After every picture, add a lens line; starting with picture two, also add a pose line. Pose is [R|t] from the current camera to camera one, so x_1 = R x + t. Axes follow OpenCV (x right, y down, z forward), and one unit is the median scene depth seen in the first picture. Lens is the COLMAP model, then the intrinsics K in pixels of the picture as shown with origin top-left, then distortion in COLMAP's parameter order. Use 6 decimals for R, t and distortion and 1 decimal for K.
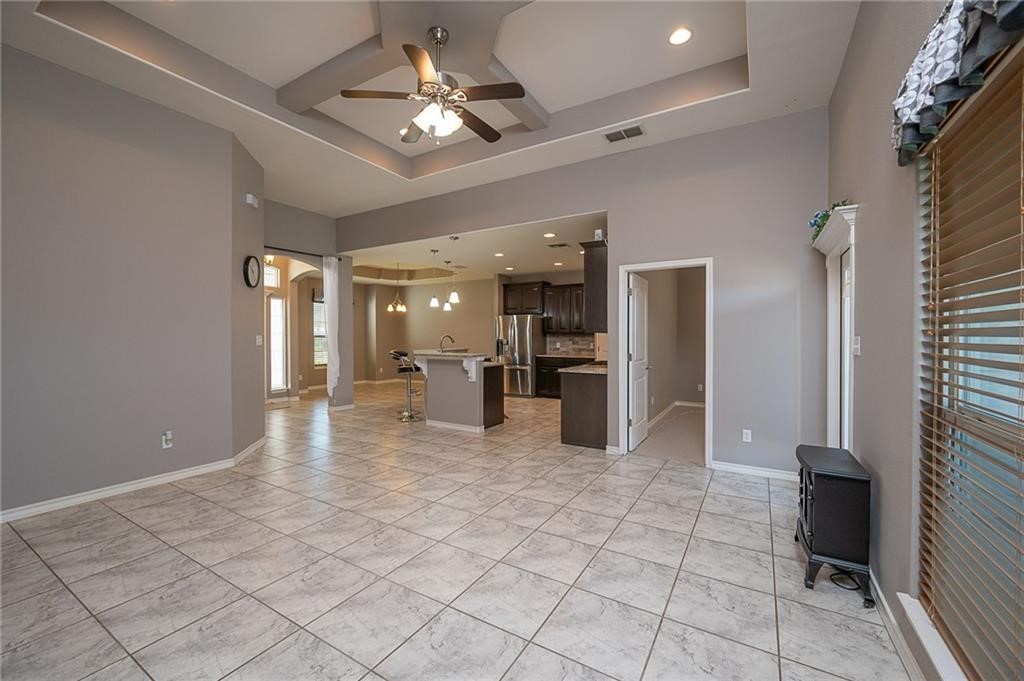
lens RADIAL K [[406.5, 0, 512.0], [0, 406.5, 340.5], [0, 0, 1]] dist [-0.000215, -0.000181]
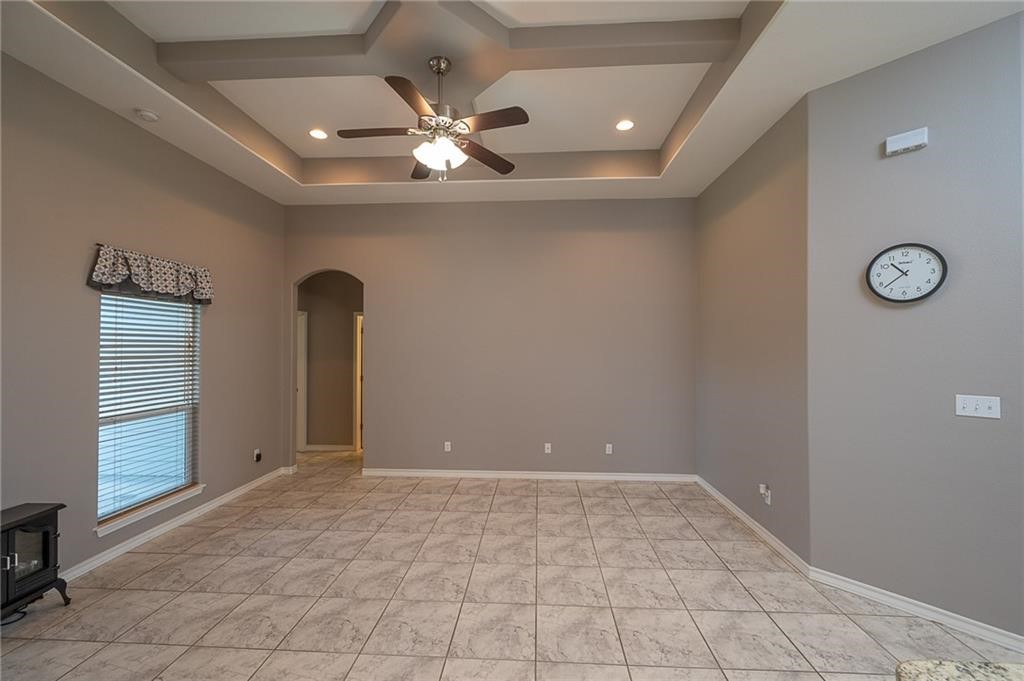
lens RADIAL K [[406.5, 0, 512.0], [0, 406.5, 340.5], [0, 0, 1]] dist [-0.000215, -0.000181]
pose [[-0.883213, -0.006490, -0.468927, 0.044269], [-0.004577, 0.999976, -0.005219, -0.048418], [0.468949, -0.002463, -0.883222, 0.804548]]
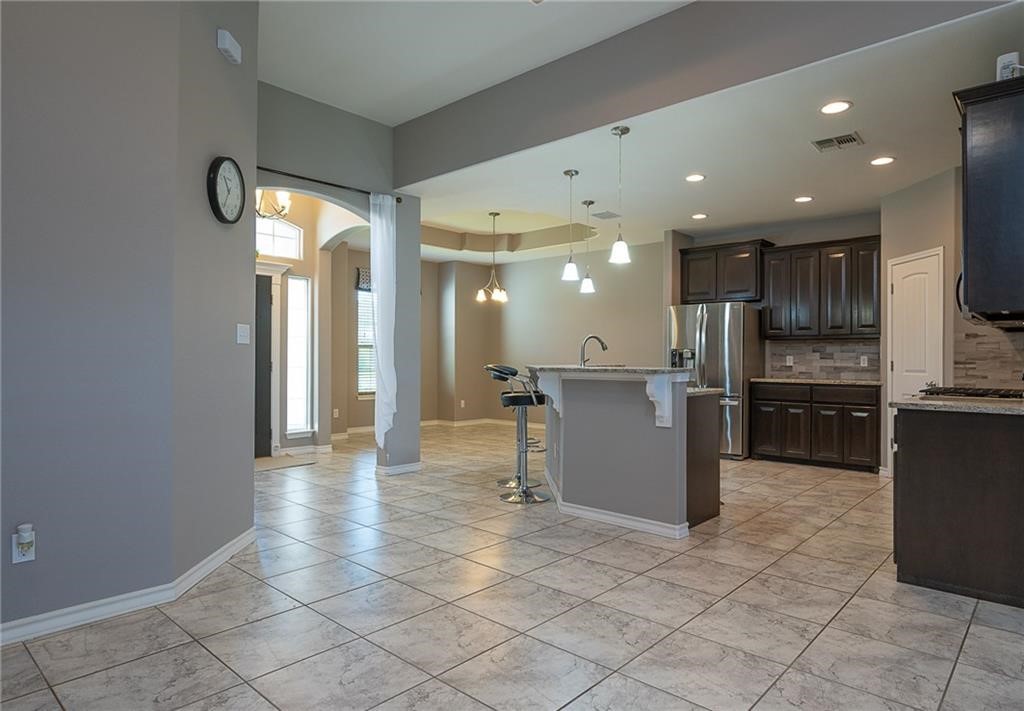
lens RADIAL K [[599.0, 0, 537.0], [0, 599.0, 355.6], [0, 0, 1]] dist [-0.000290, 0.000668]
pose [[0.984714, 0.002830, -0.174158, -0.097303], [-0.005638, 0.999862, -0.015631, 0.024689], [0.174089, 0.016374, 0.984594, 0.237002]]
